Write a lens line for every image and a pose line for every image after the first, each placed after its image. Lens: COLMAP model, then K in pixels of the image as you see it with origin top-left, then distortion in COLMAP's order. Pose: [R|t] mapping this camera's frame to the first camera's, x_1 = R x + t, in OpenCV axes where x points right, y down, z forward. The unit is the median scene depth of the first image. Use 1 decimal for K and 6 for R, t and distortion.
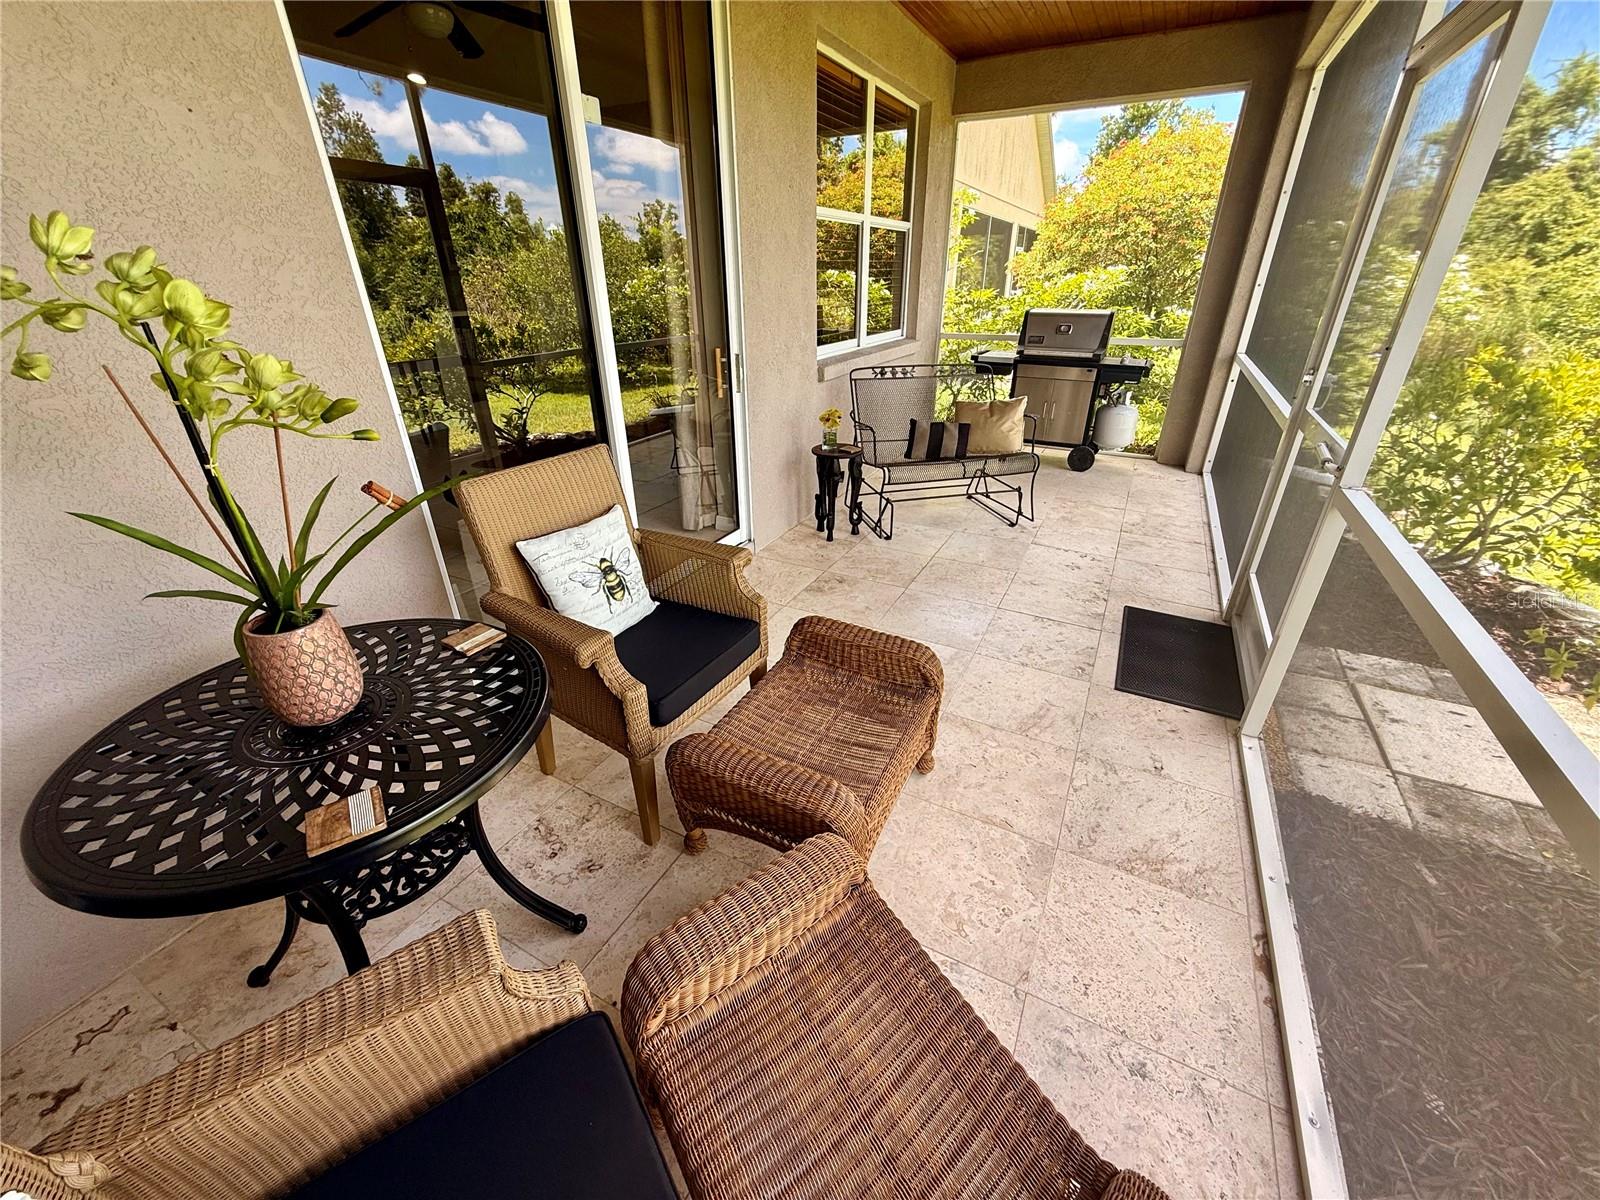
lens RADIAL K [[638.0, 0, 800.0], [0, 638.0, 600.0], [0, 0, 1]] dist [0.000071, 0.000355]
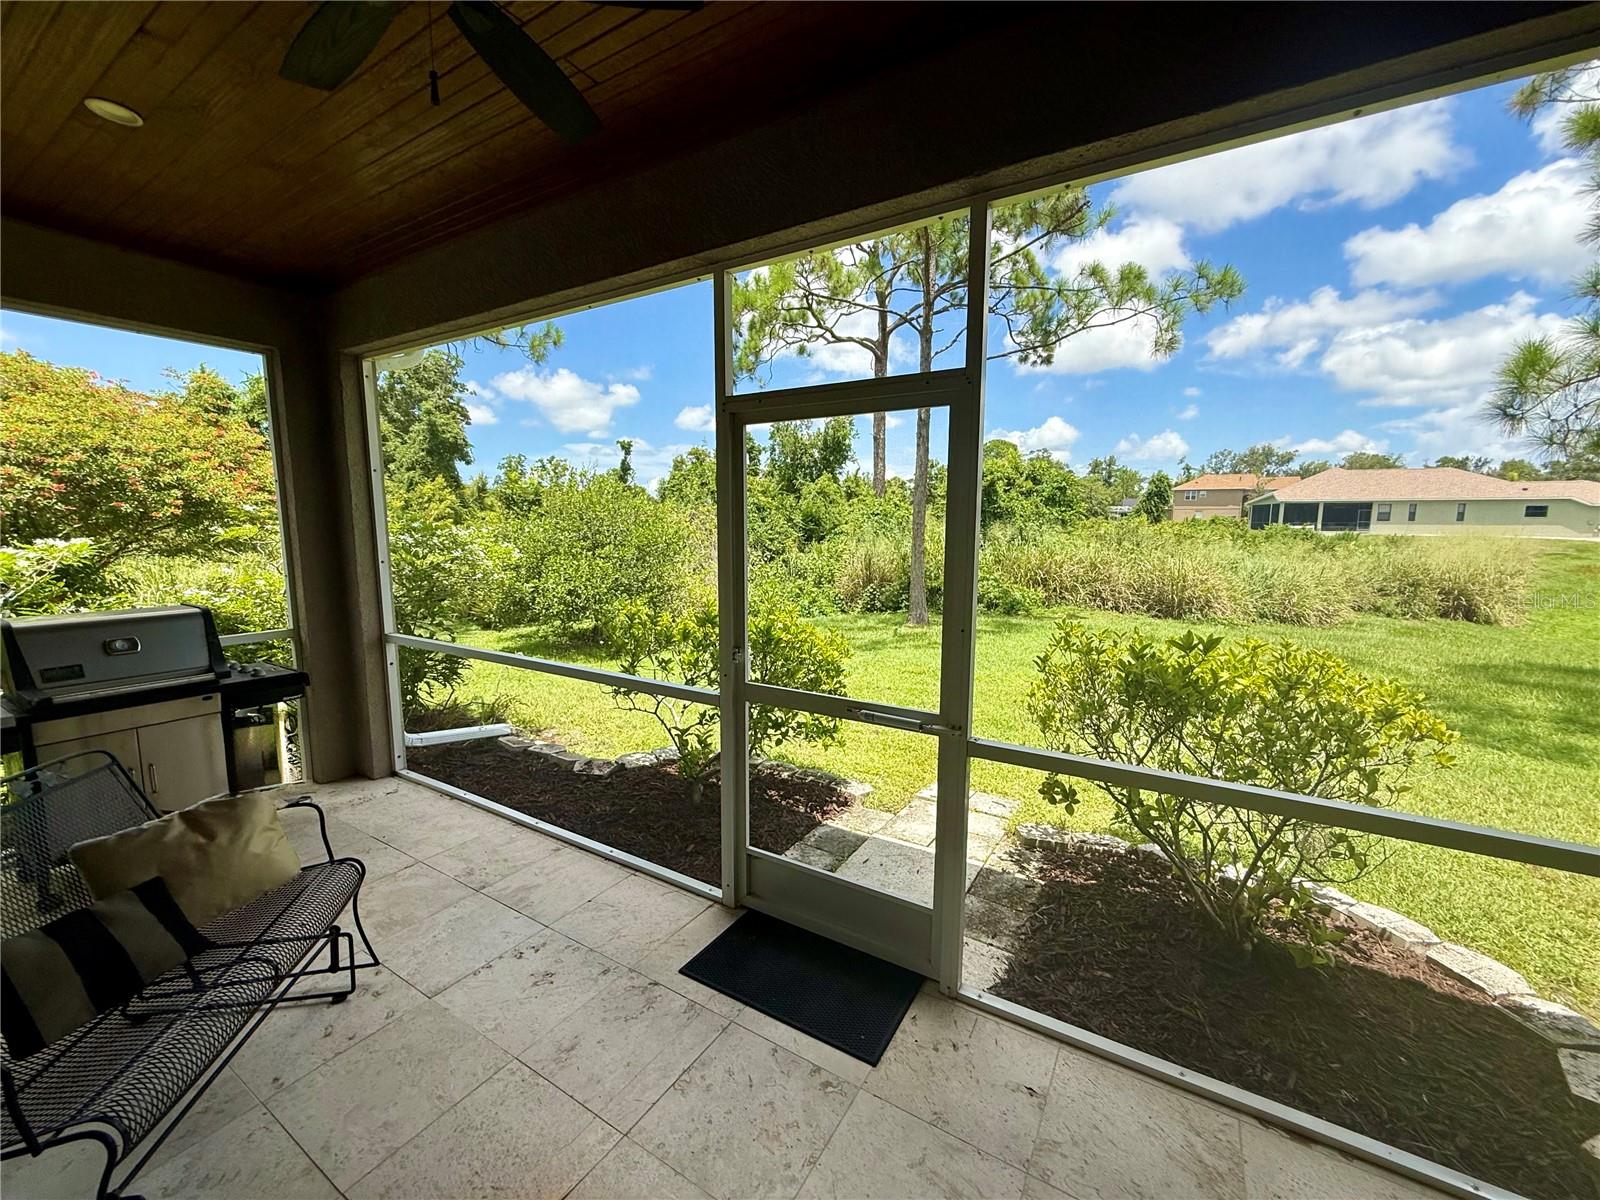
lens RADIAL K [[638.0, 0, 800.0], [0, 638.0, 600.0], [0, 0, 1]] dist [0.000071, 0.000355]
pose [[0.067783, -0.118176, 0.990676, -0.170992], [0.449328, 0.890176, 0.075444, -0.375777], [-0.890792, 0.440025, 0.113439, 0.606630]]
